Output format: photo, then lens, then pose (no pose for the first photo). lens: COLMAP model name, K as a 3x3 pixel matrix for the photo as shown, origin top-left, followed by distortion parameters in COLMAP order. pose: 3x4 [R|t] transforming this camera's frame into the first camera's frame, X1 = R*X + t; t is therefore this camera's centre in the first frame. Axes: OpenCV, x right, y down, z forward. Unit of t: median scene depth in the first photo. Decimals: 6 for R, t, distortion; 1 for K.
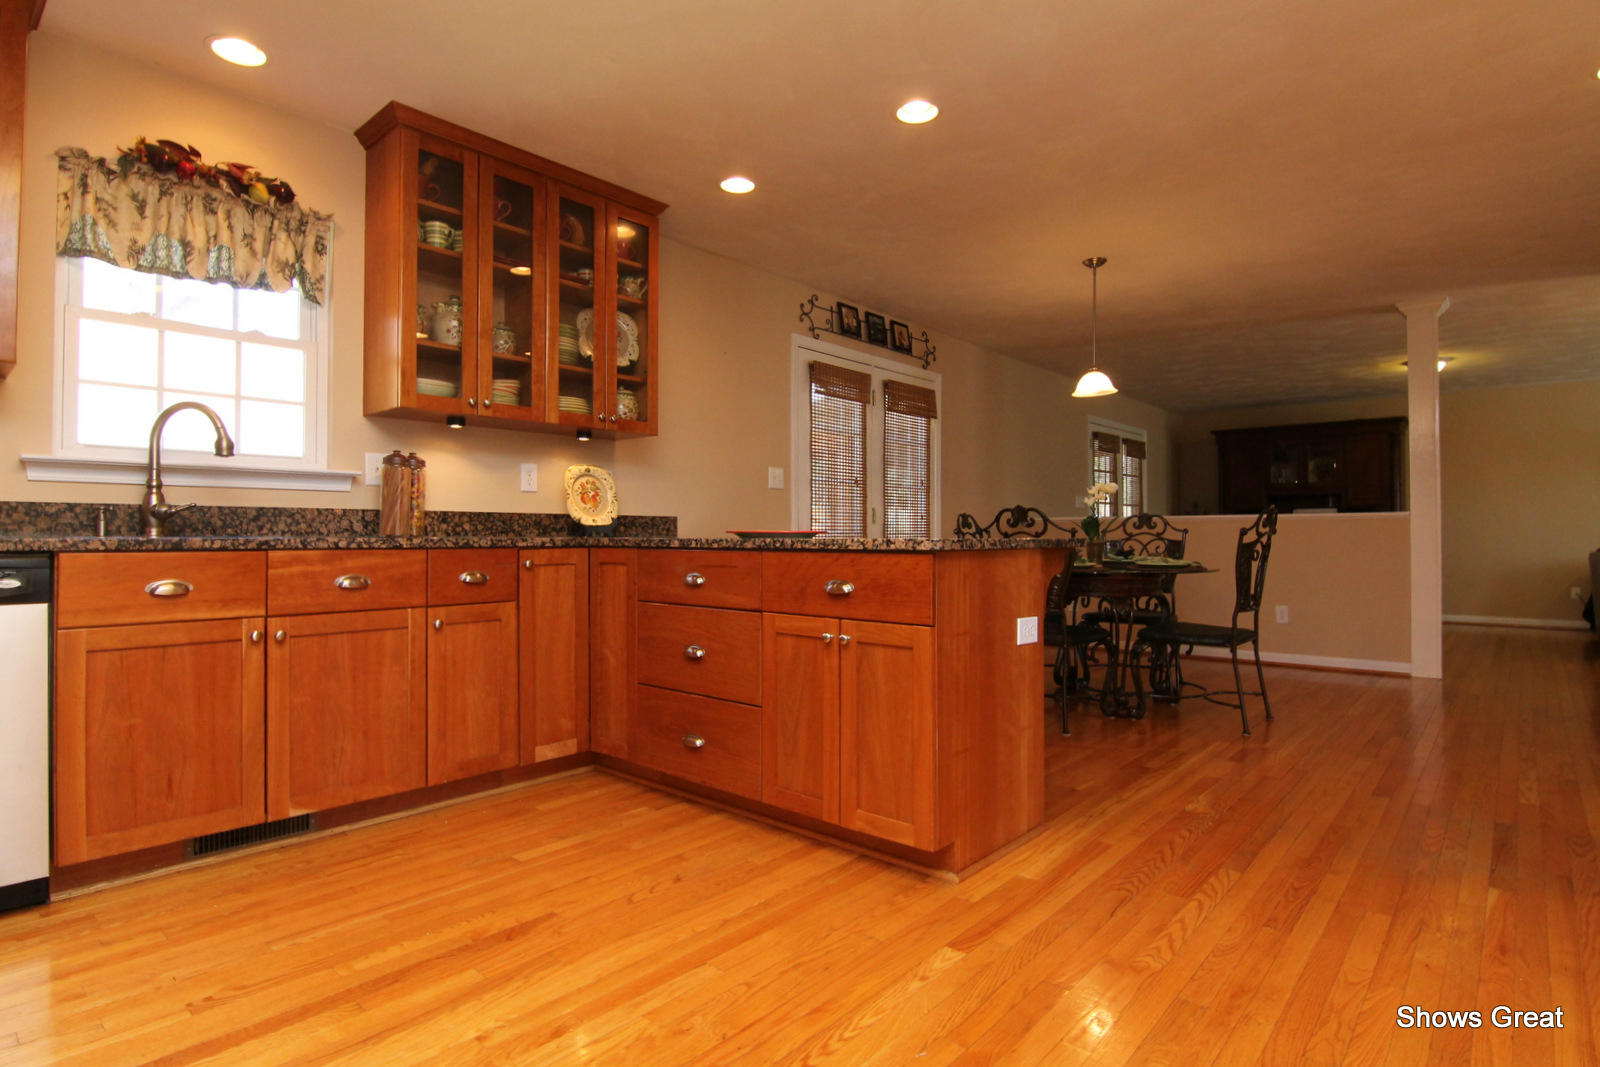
lens RADIAL K [[830.4, 0, 797.0], [0, 830.4, 525.4], [0, 0, 1]] dist [-0.001157, -0.013698]
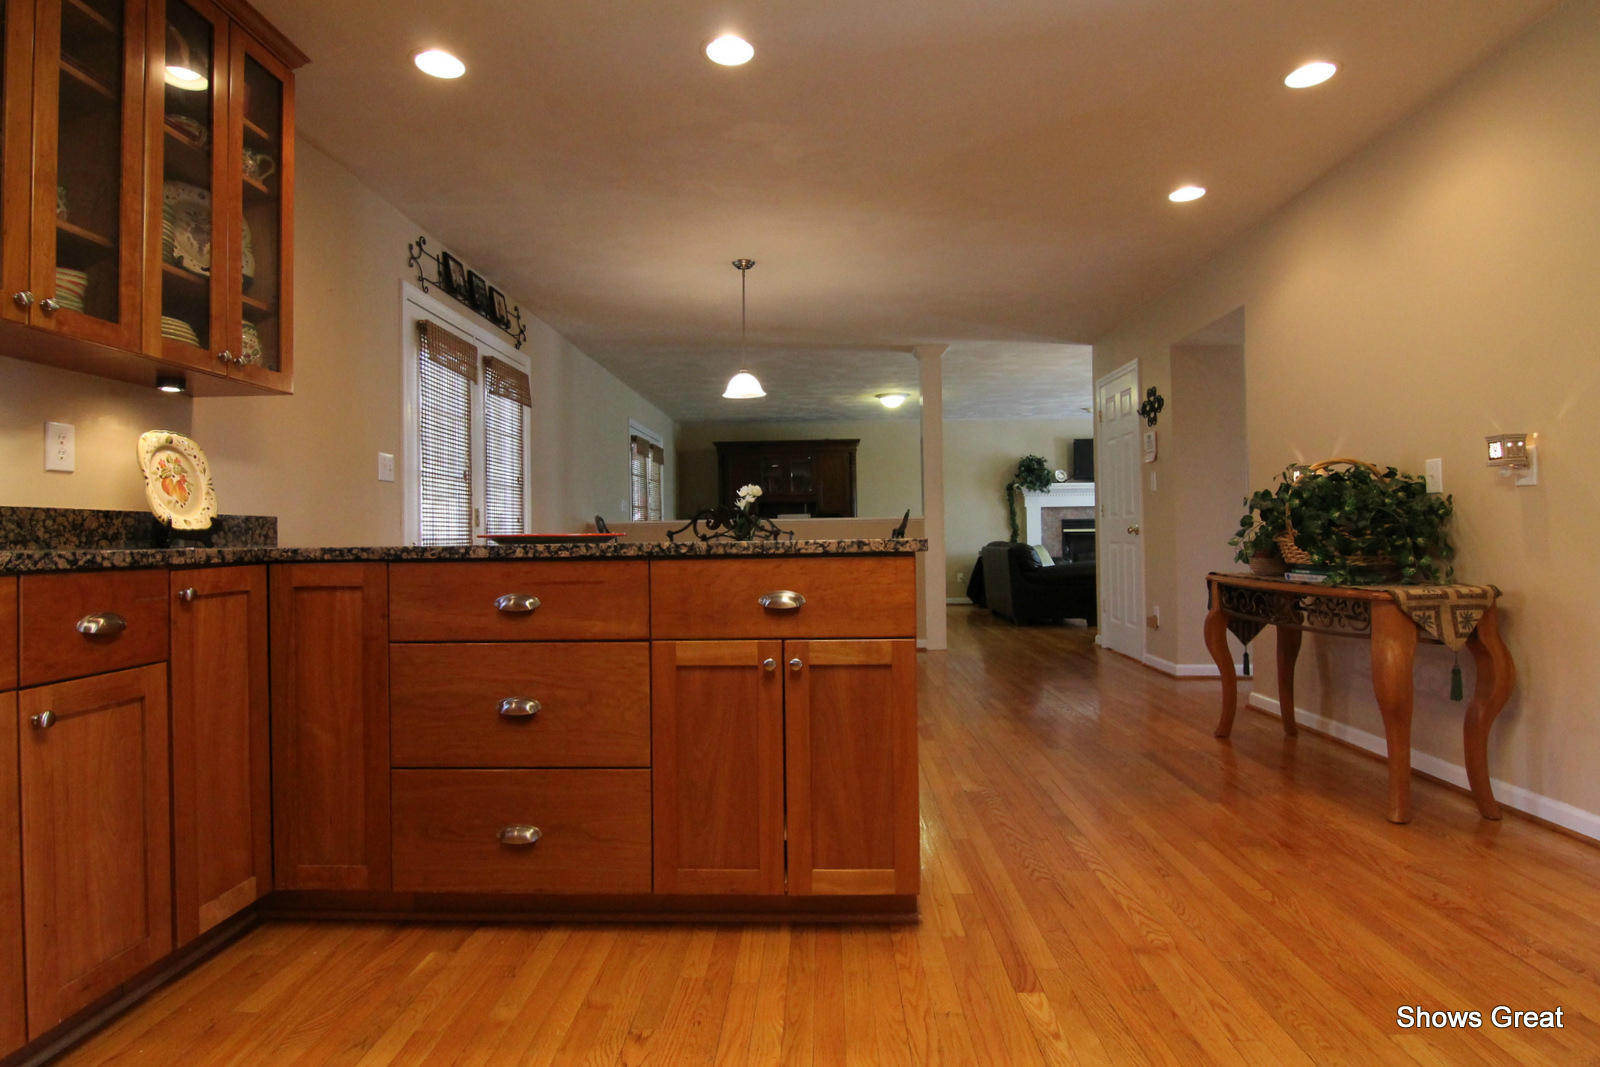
lens RADIAL K [[840.4, 0, 797.0], [0, 840.4, 526.4], [0, 0, 1]] dist [-0.004472, -0.012912]
pose [[0.772672, -0.002830, 0.634799, -0.321573], [0.006907, 0.999968, -0.003949, 0.003719], [-0.634768, 0.007436, 0.772667, 0.251153]]
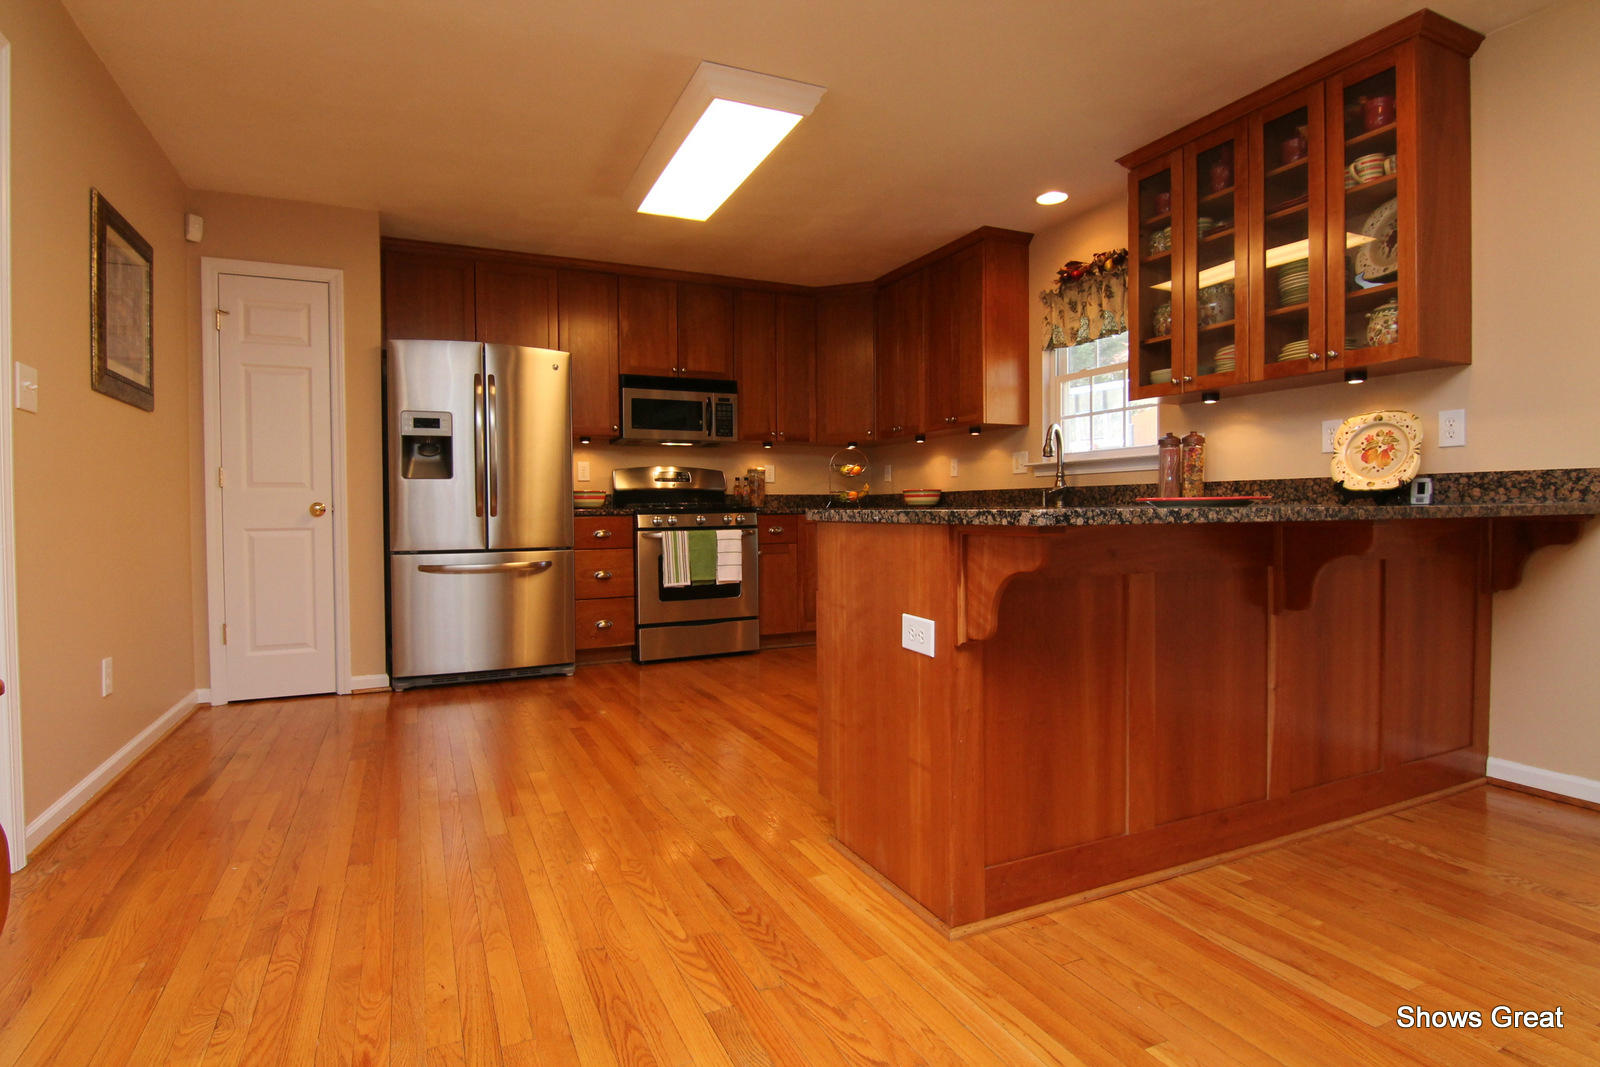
lens RADIAL K [[822.9, 0, 795.1], [0, 822.9, 524.9], [0, 0, 1]] dist [-0.004325, -0.011745]
pose [[-0.401895, 0.022698, -0.915404, 0.752250], [0.020621, 0.999664, 0.015734, 0.010911], [0.915453, -0.012553, -0.402228, 0.909168]]
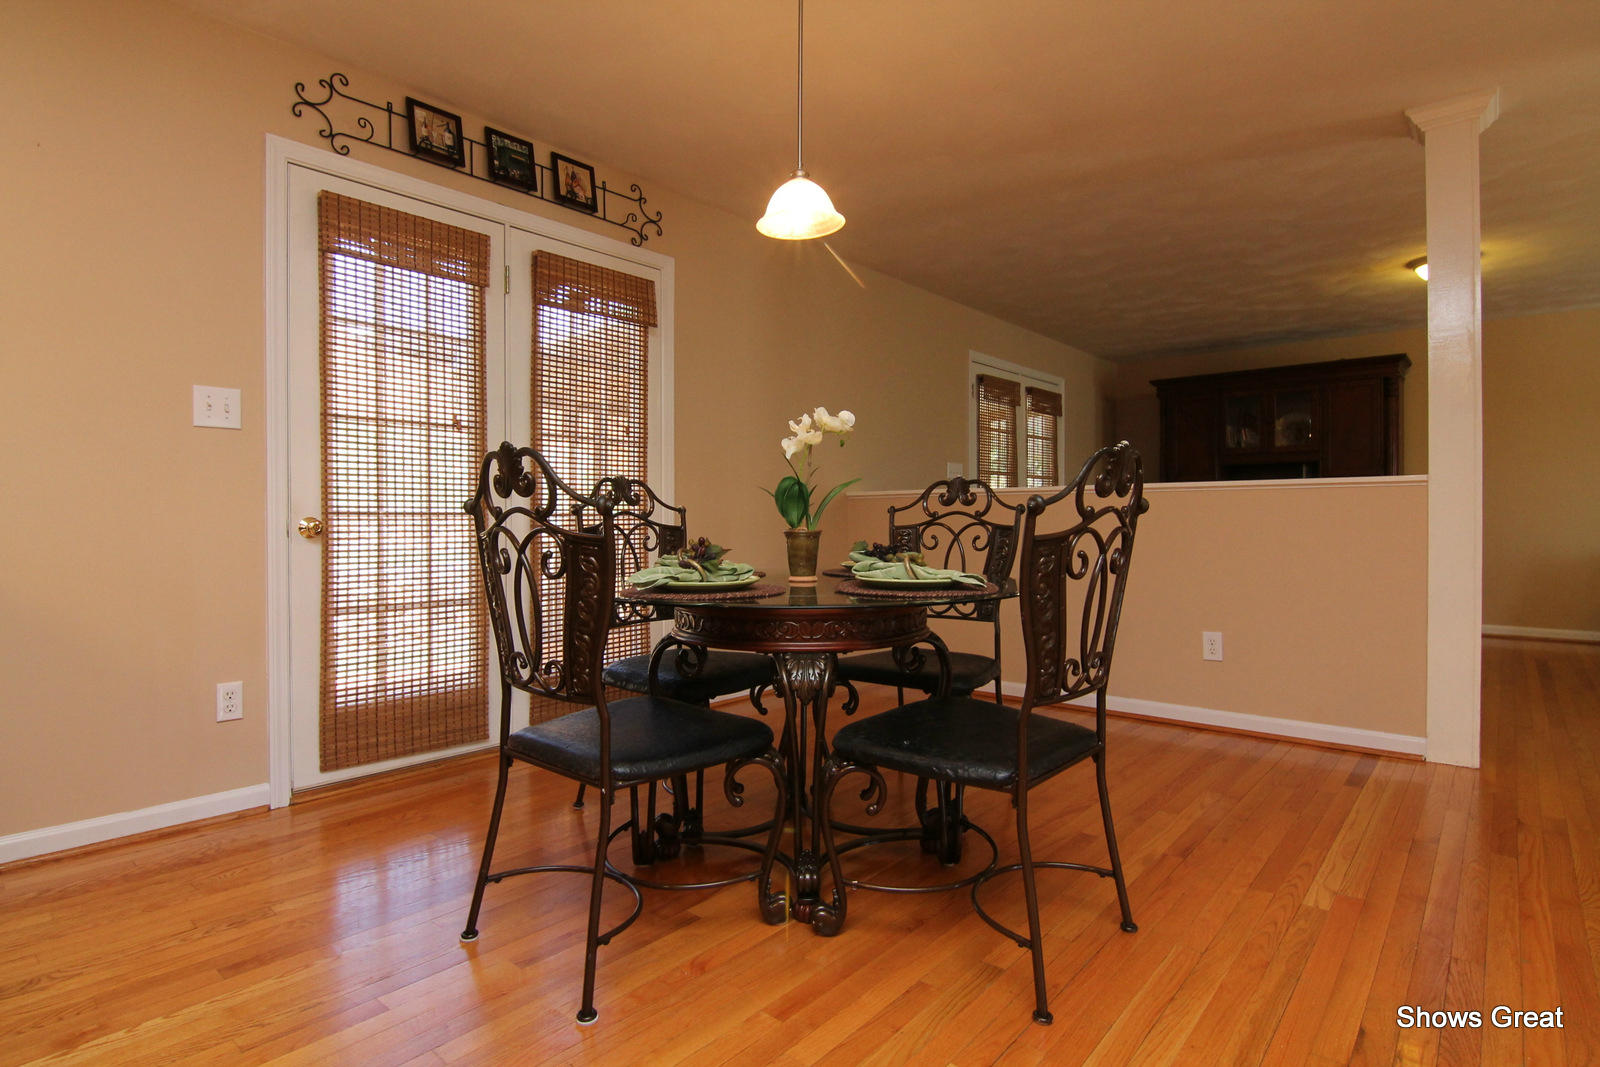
lens RADIAL K [[822.9, 0, 795.1], [0, 822.9, 524.9], [0, 0, 1]] dist [-0.004325, -0.011745]
pose [[0.999981, -0.000898, 0.006170, 0.484981], [0.000774, 0.999797, 0.020122, 0.009925], [-0.006186, -0.020117, 0.999779, 0.704822]]
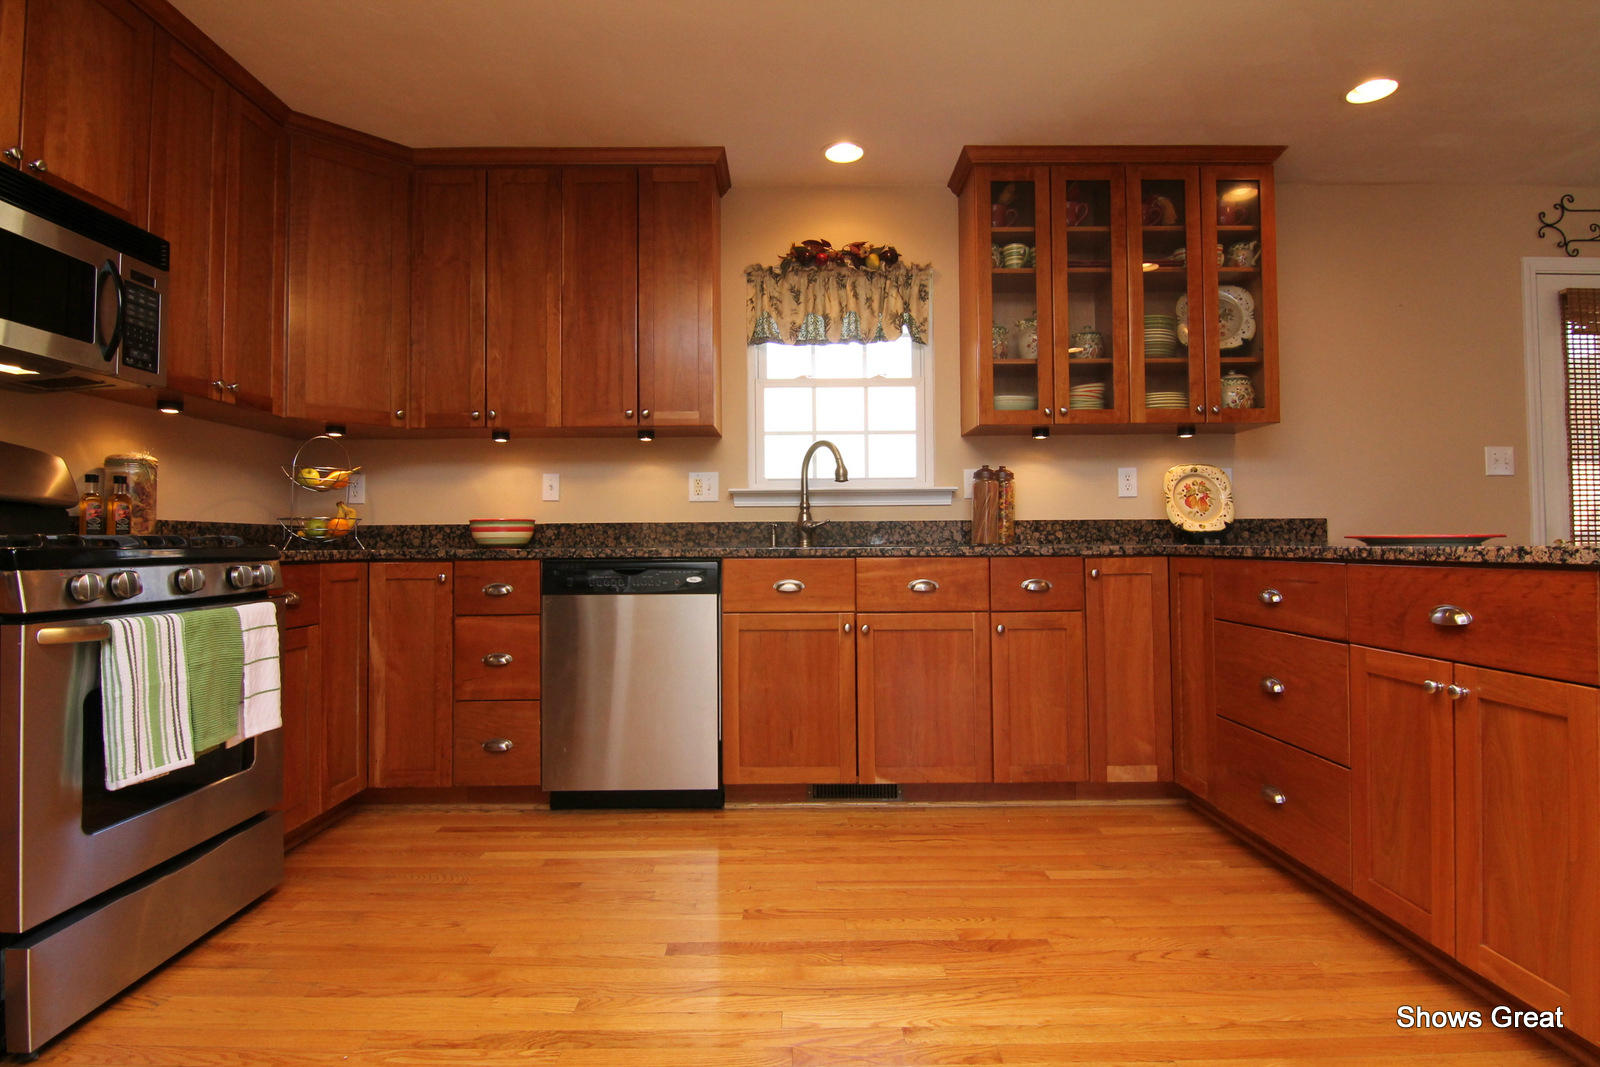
lens RADIAL K [[822.9, 0, 795.1], [0, 822.9, 524.9], [0, 0, 1]] dist [-0.004325, -0.011745]
pose [[0.665330, -0.022450, -0.746212, 0.138732], [0.016427, 0.999746, -0.015431, -0.000299], [0.746369, -0.001991, 0.665529, 0.095501]]
